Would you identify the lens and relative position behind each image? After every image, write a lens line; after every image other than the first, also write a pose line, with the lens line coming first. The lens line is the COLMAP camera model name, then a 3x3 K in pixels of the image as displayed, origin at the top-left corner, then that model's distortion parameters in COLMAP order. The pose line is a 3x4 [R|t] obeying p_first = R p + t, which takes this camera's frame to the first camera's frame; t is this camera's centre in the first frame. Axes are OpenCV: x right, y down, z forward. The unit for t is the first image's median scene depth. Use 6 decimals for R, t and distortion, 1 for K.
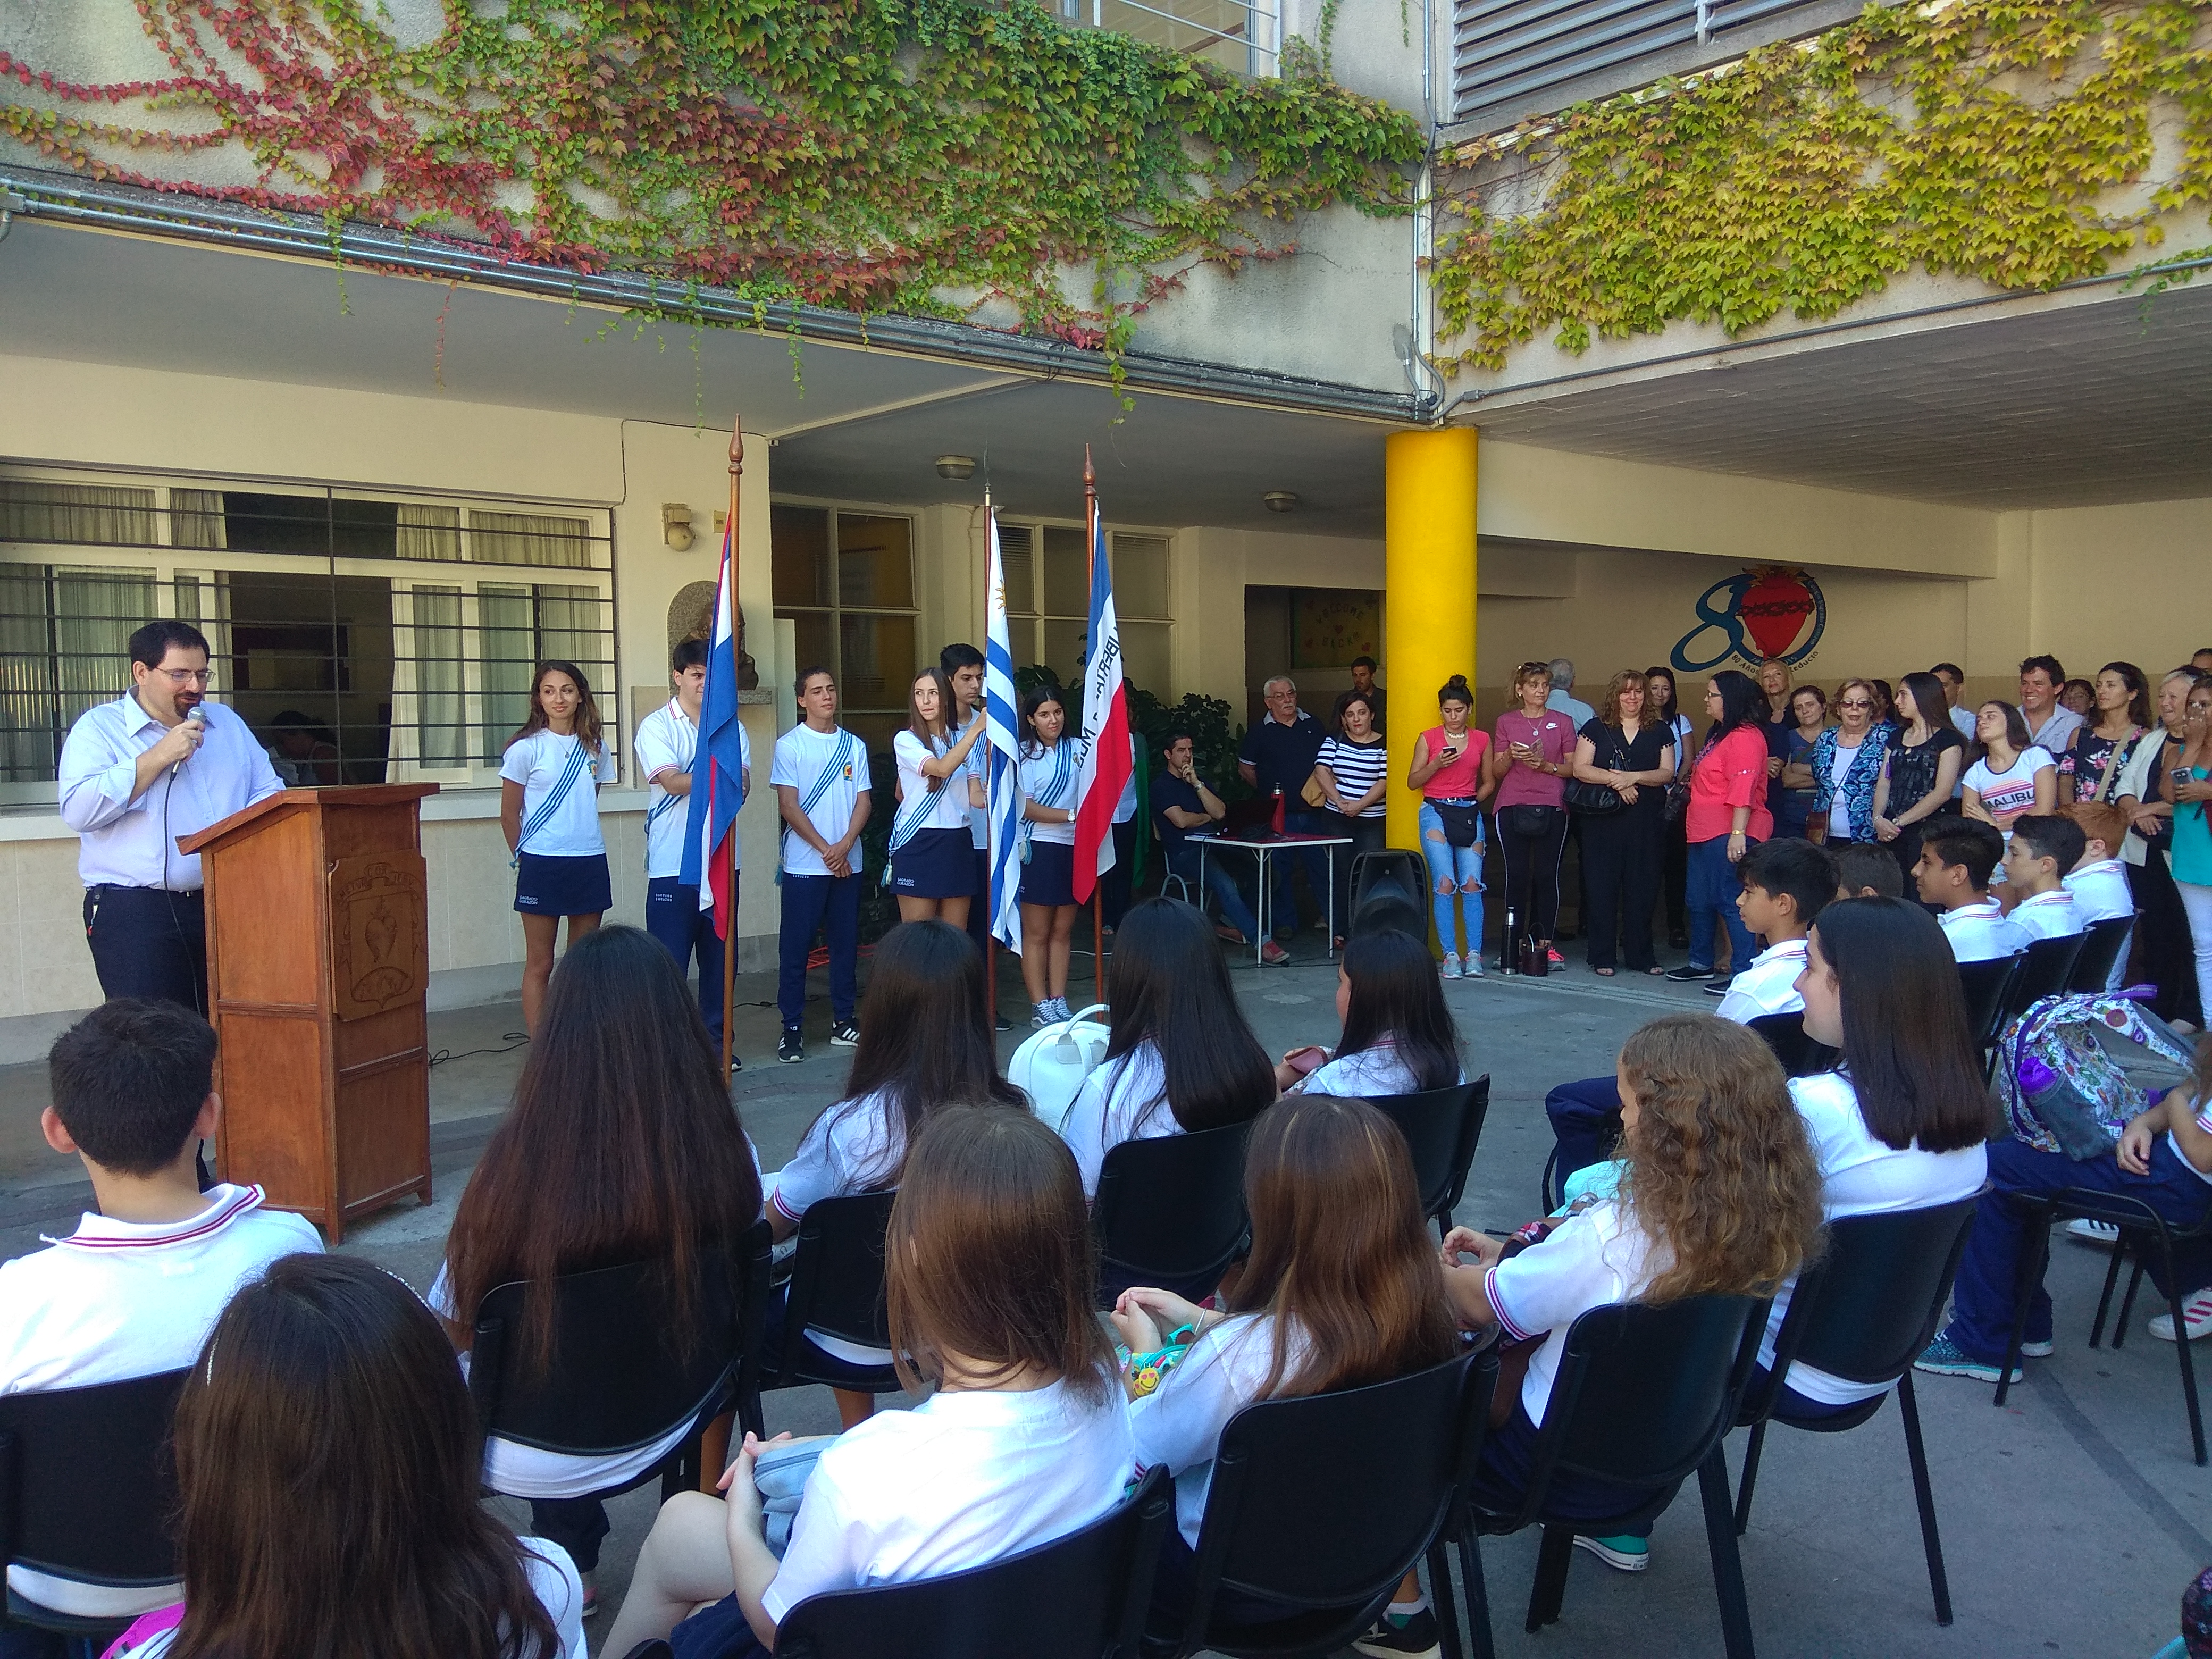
lens RADIAL K [[1776.1, 0, 1112.2], [0, 1776.1, 819.9], [0, 0, 1]] dist [0.146721, -0.251003]
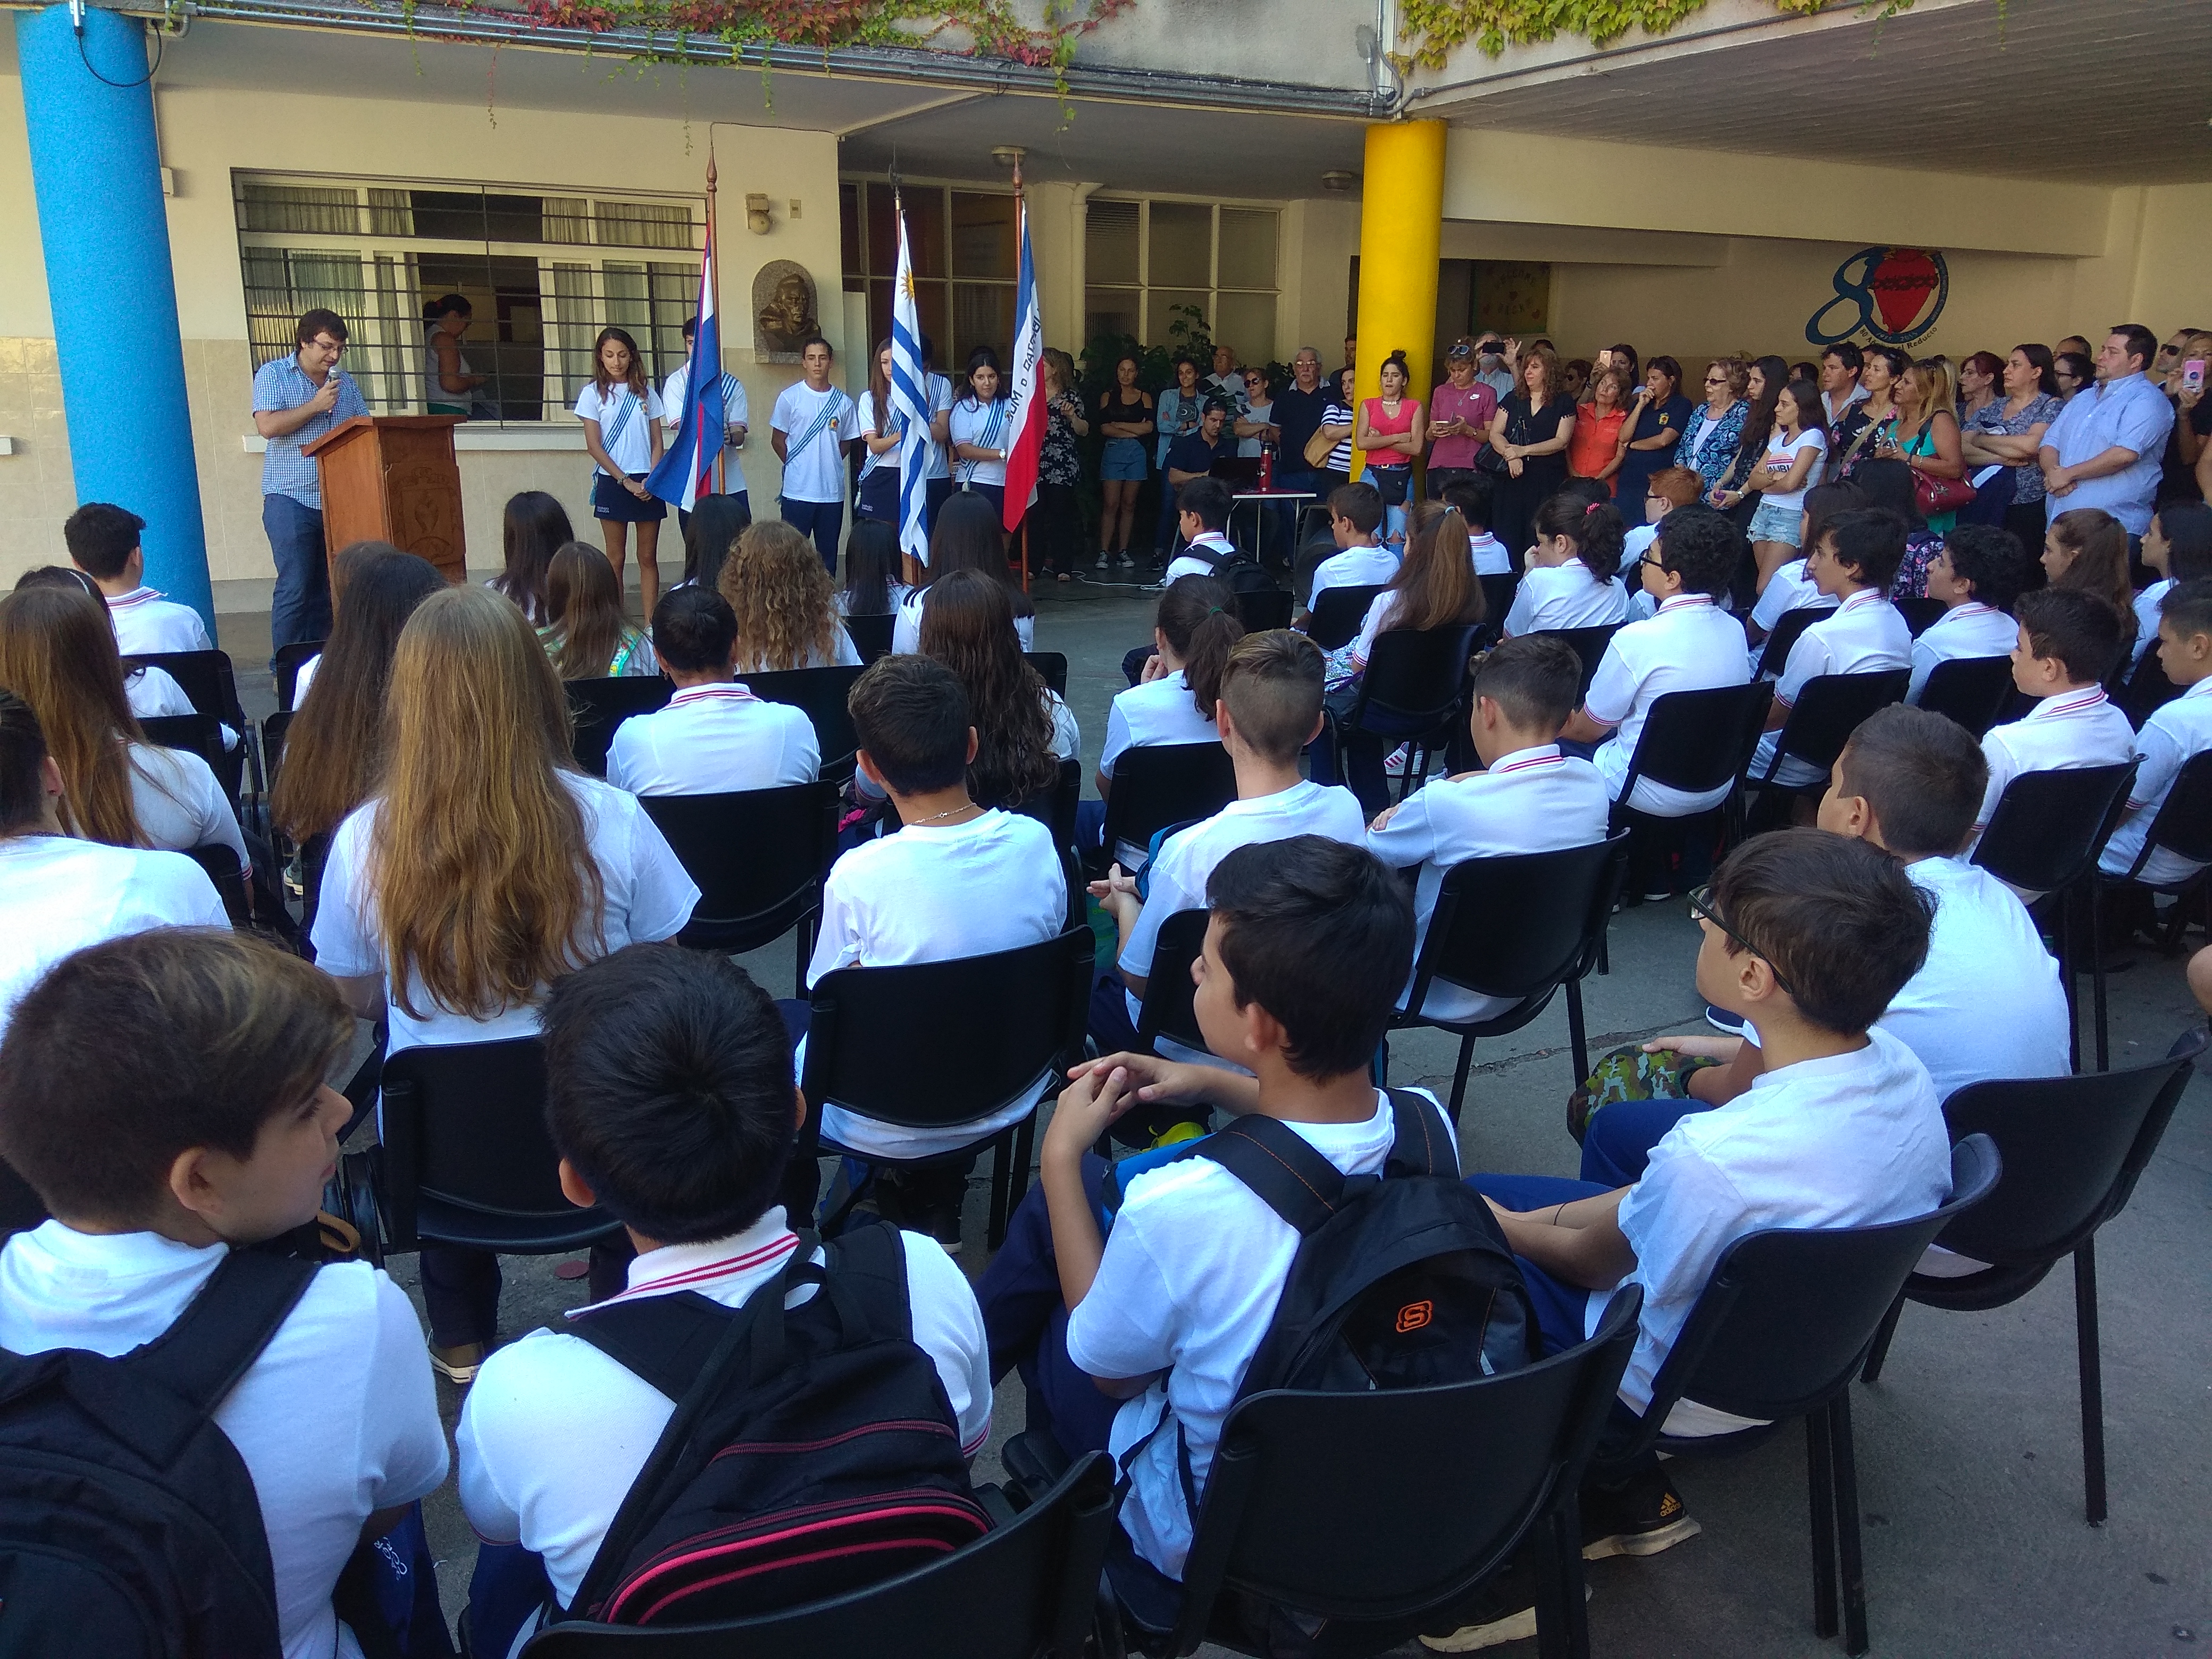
lens RADIAL K [[1797.9, 0, 1104.3], [0, 1797.9, 863.1], [0, 0, 1]] dist [0.100596, -0.164260]
pose [[0.976389, 0.075883, -0.202251, 0.305619], [-0.033098, 0.977767, 0.207067, 0.007784], [0.213468, -0.195484, 0.957193, -0.262433]]
